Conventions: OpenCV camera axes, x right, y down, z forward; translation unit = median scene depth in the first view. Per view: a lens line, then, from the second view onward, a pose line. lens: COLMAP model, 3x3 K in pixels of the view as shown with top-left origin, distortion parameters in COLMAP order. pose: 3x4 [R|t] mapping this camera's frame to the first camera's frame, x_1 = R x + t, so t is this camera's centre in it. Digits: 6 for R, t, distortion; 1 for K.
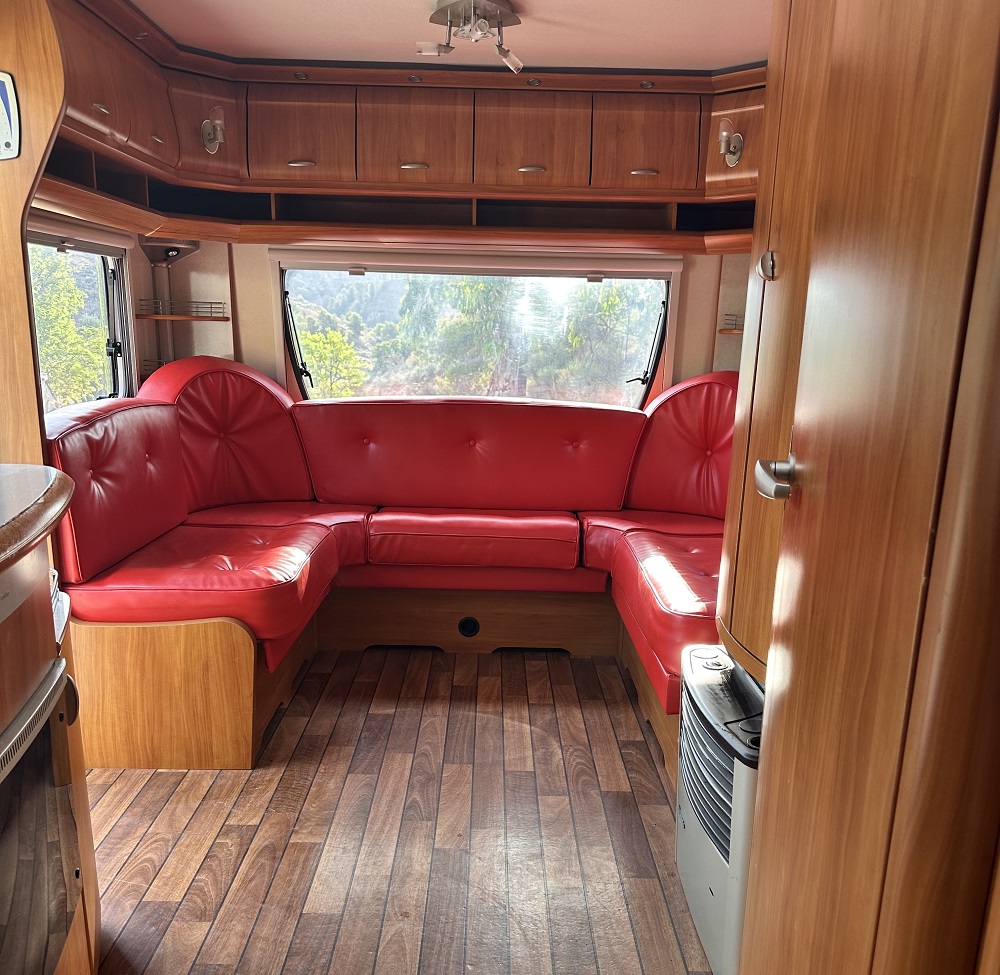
lens RADIAL K [[828.4, 0, 500.0], [0, 828.4, 487.5], [0, 0, 1]] dist [0.003525, -0.013875]
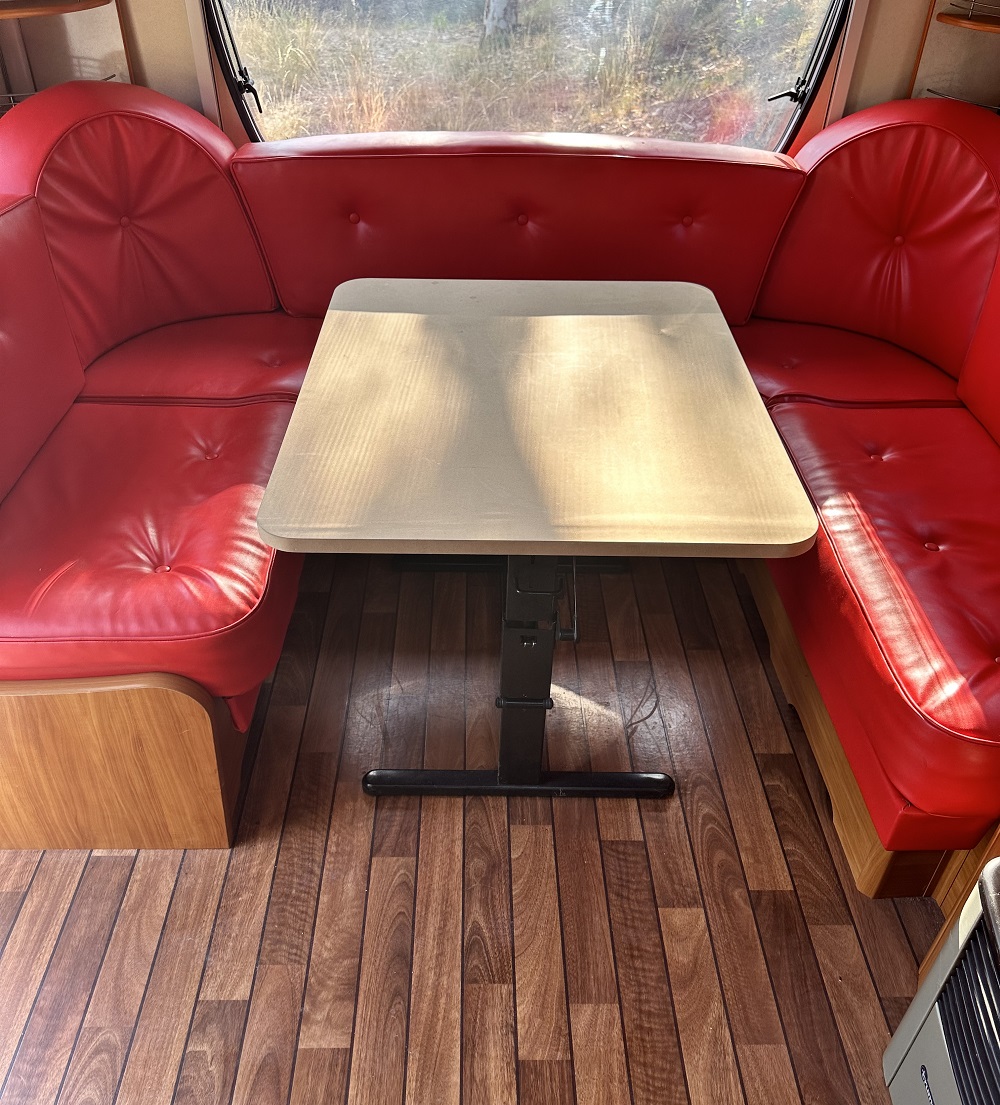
lens RADIAL K [[943.0, 0, 475.6], [0, 943.0, 553.8], [0, 0, 1]] dist [-0.018897, -0.011108]
pose [[0.999619, 0.005112, -0.027109, -0.079494], [0.006506, 0.911277, 0.411743, -0.195289], [0.026809, -0.411762, 0.910897, 0.406453]]
